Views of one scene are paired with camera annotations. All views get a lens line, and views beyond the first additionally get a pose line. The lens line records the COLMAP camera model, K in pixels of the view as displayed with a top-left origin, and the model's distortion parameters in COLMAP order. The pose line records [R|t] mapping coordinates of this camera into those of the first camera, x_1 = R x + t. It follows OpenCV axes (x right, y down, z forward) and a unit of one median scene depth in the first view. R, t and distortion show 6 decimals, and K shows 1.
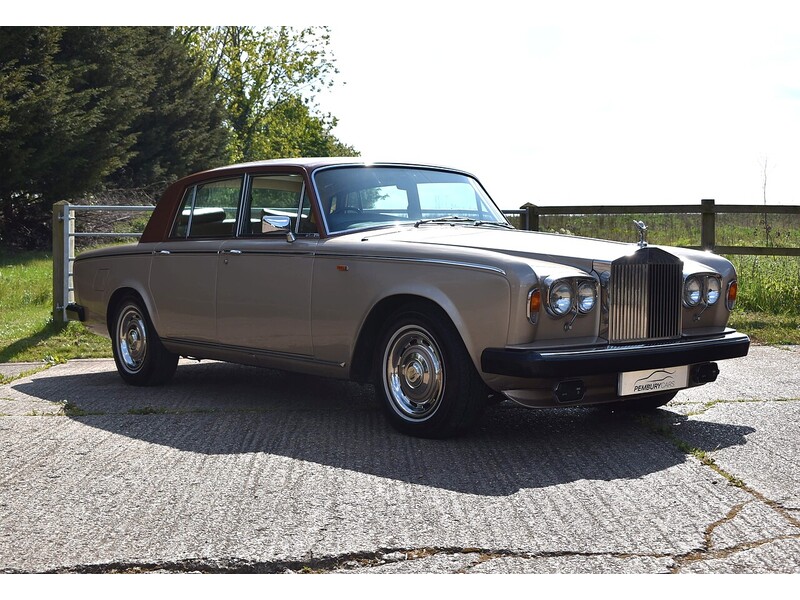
lens RADIAL K [[1145.5, 0, 400.0], [0, 1145.5, 300.0], [0, 0, 1]] dist [-0.033329, 0.003337]
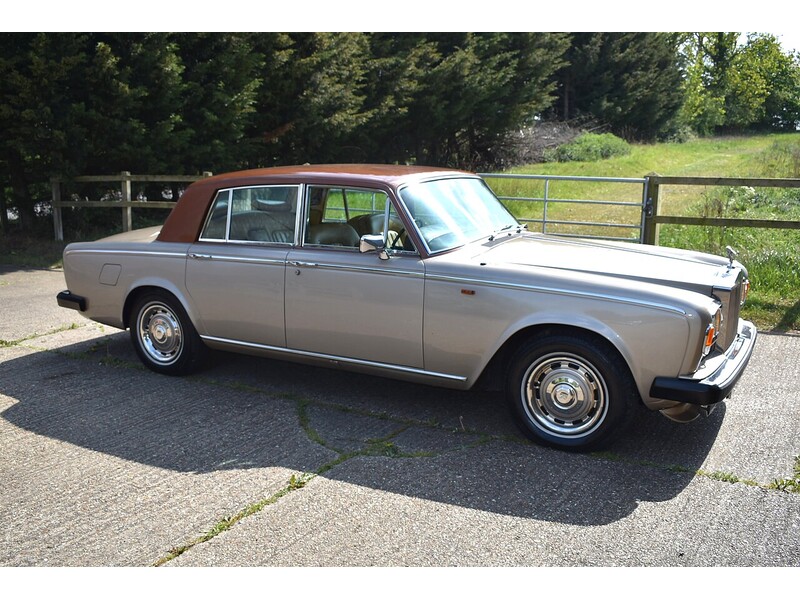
lens RADIAL K [[791.3, 0, 400.0], [0, 791.3, 300.0], [0, 0, 1]] dist [-0.079966, 0.018109]
pose [[0.841713, 0.108811, -0.528847, 0.170090], [-0.029526, 0.987293, 0.156144, -0.039935], [0.539117, -0.115814, 0.834230, 0.127531]]
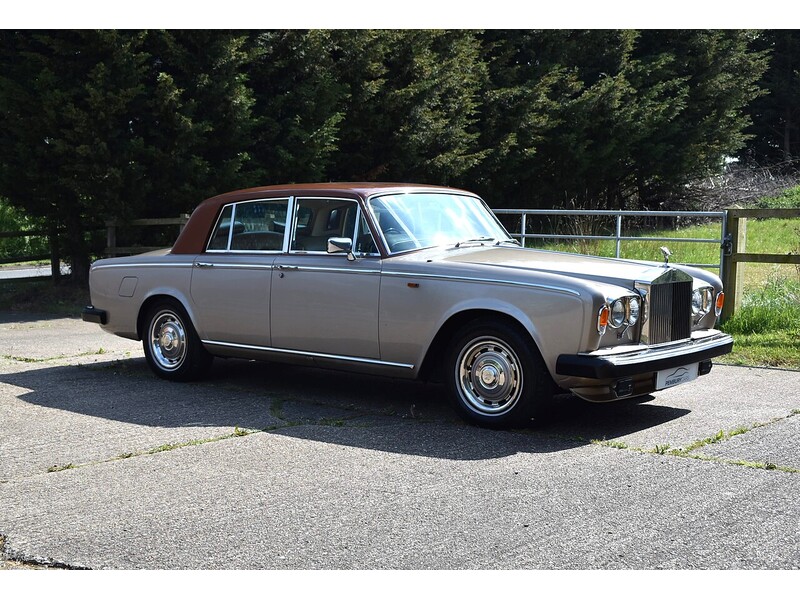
lens RADIAL K [[1103.8, 0, 400.0], [0, 1103.8, 300.0], [0, 0, 1]] dist [-0.045294, 0.017239]
pose [[0.729804, 0.061104, -0.680920, 0.289944], [-0.037145, 0.998071, 0.049752, -0.021958], [0.682647, -0.011016, 0.730666, 0.073453]]
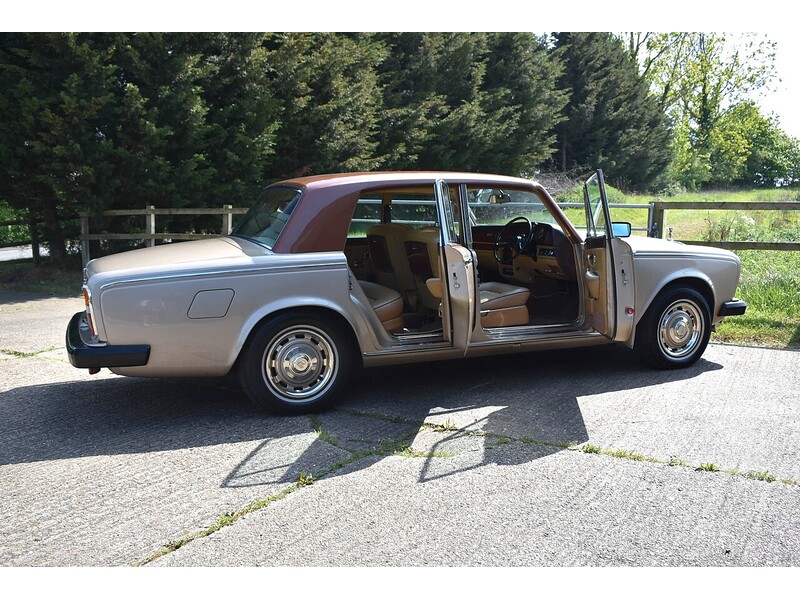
lens RADIAL K [[733.9, 0, 400.0], [0, 733.9, 300.0], [0, 0, 1]] dist [-0.082282, 0.007921]
pose [[0.835243, 0.079133, -0.544158, 0.158817], [-0.033042, 0.995025, 0.093984, -0.023855], [0.548888, -0.060519, 0.833702, 0.142584]]
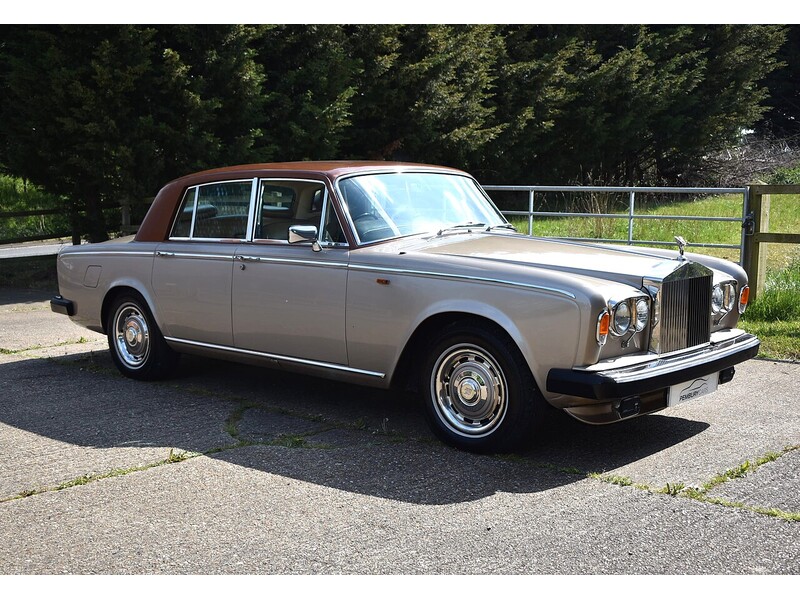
lens RADIAL K [[1013.3, 0, 387.4], [0, 1013.3, 299.3], [0, 0, 1]] dist [-0.054953, 0.002460]
pose [[0.696074, 0.082704, -0.713191, 0.255700], [-0.030114, 0.995832, 0.086088, -0.027760], [0.717338, -0.038447, 0.695663, 0.134674]]
